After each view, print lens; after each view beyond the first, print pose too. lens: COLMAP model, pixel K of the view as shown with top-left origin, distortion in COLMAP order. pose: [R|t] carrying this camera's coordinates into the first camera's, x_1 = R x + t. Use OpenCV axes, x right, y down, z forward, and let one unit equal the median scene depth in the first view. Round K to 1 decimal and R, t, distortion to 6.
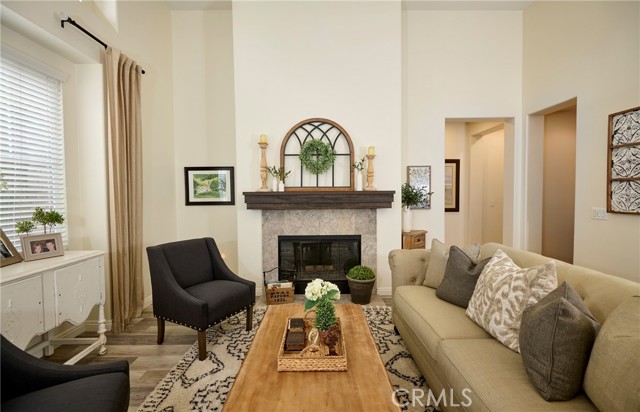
lens RADIAL K [[281.6, 0, 320.7], [0, 281.6, 203.0], [0, 0, 1]] dist [-0.002302, -0.000414]
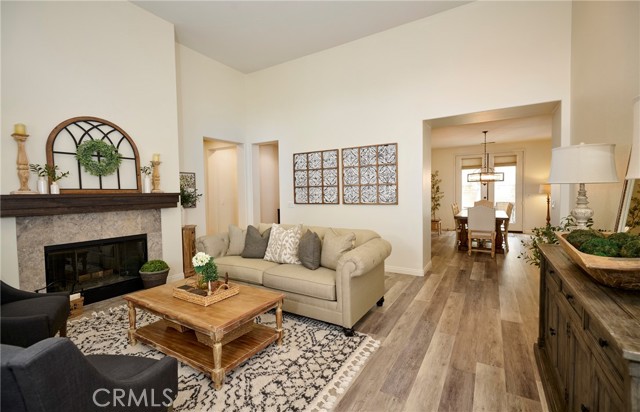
lens RADIAL K [[281.6, 0, 320.7], [0, 281.6, 203.0], [0, 0, 1]] dist [-0.002302, -0.000414]
pose [[0.530198, -0.032677, 0.847244, -0.428673], [0.039813, 0.999114, 0.013620, 0.007609], [-0.846939, 0.026510, 0.531029, -0.152839]]
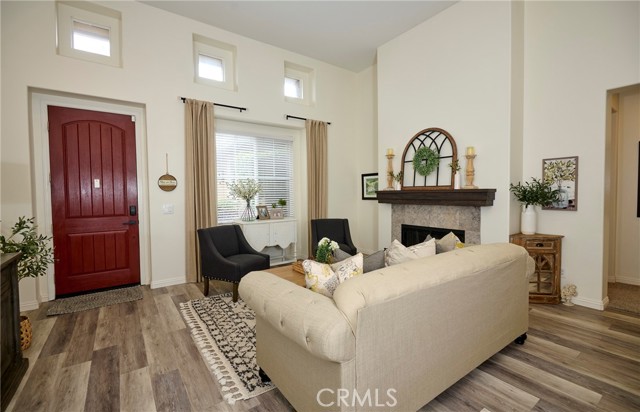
lens RADIAL K [[281.6, 0, 320.7], [0, 281.6, 203.0], [0, 0, 1]] dist [-0.002302, -0.000414]
pose [[0.574957, 0.030108, -0.817630, 0.710252], [-0.021784, 0.999532, 0.021487, -0.001652], [0.817894, 0.005457, 0.575343, -0.055650]]
